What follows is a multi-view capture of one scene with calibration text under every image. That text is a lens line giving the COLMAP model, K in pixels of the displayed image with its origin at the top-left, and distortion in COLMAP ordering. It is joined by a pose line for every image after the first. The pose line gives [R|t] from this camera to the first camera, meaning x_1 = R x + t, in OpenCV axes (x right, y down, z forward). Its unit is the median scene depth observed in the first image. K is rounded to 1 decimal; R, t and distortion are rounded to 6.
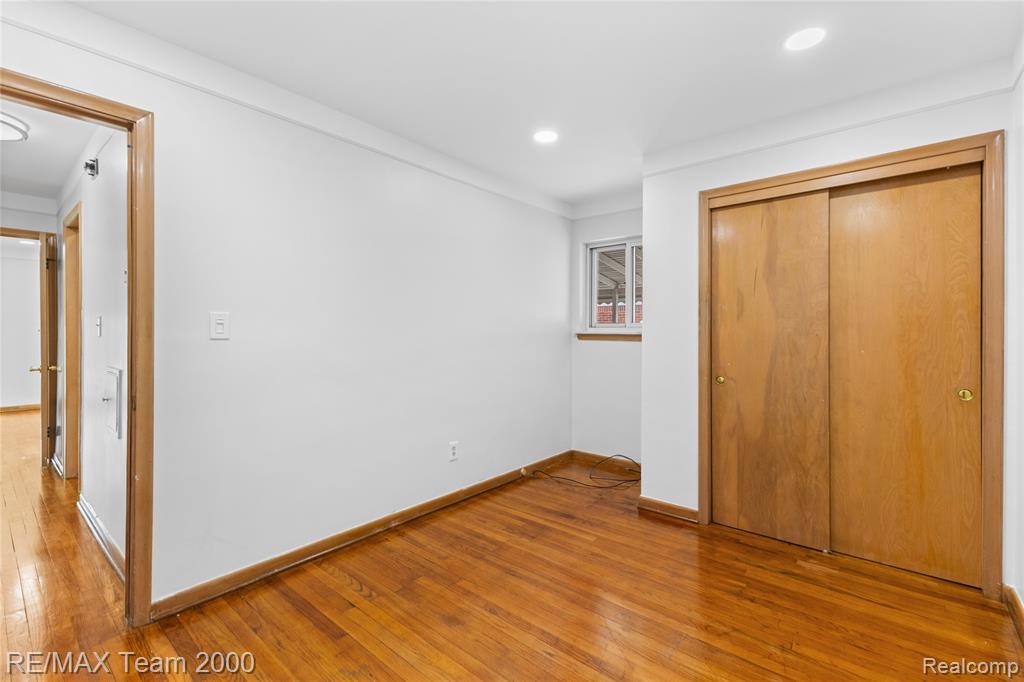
lens RADIAL K [[449.2, 0, 512.7], [0, 449.2, 336.8], [0, 0, 1]] dist [0.004103, 0.000405]
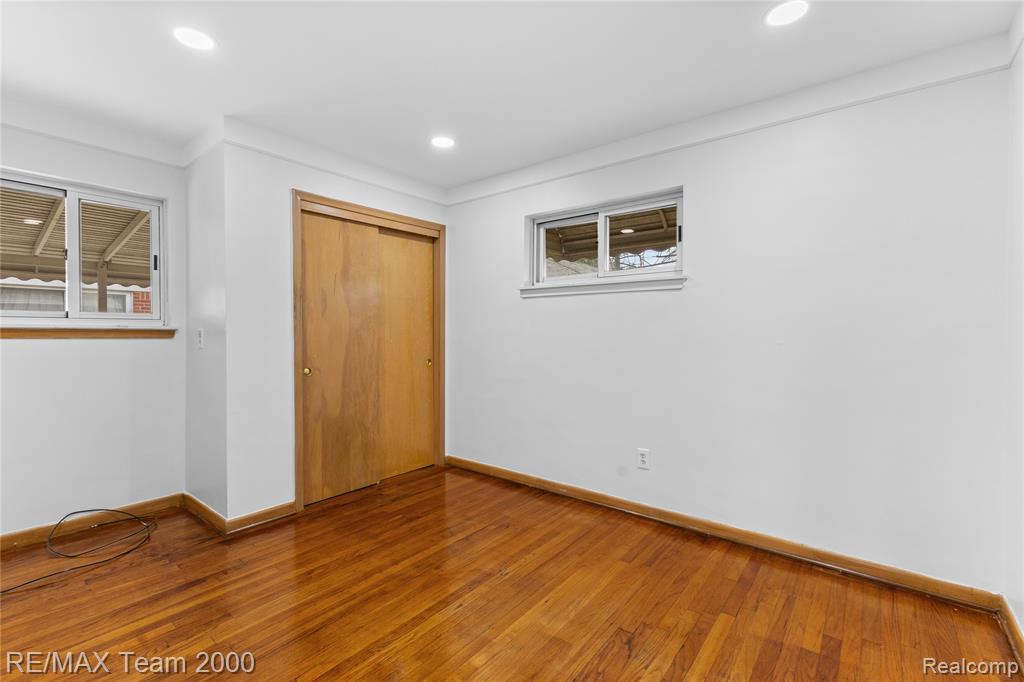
lens RADIAL K [[455.9, 0, 512.0], [0, 455.9, 341.0], [0, 0, 1]] dist [0.002960, -0.001013]
pose [[-0.035757, -0.020755, 0.999145, -0.685852], [0.009090, 0.999736, 0.021092, 0.004752], [-0.999319, 0.009836, -0.035559, 0.580648]]
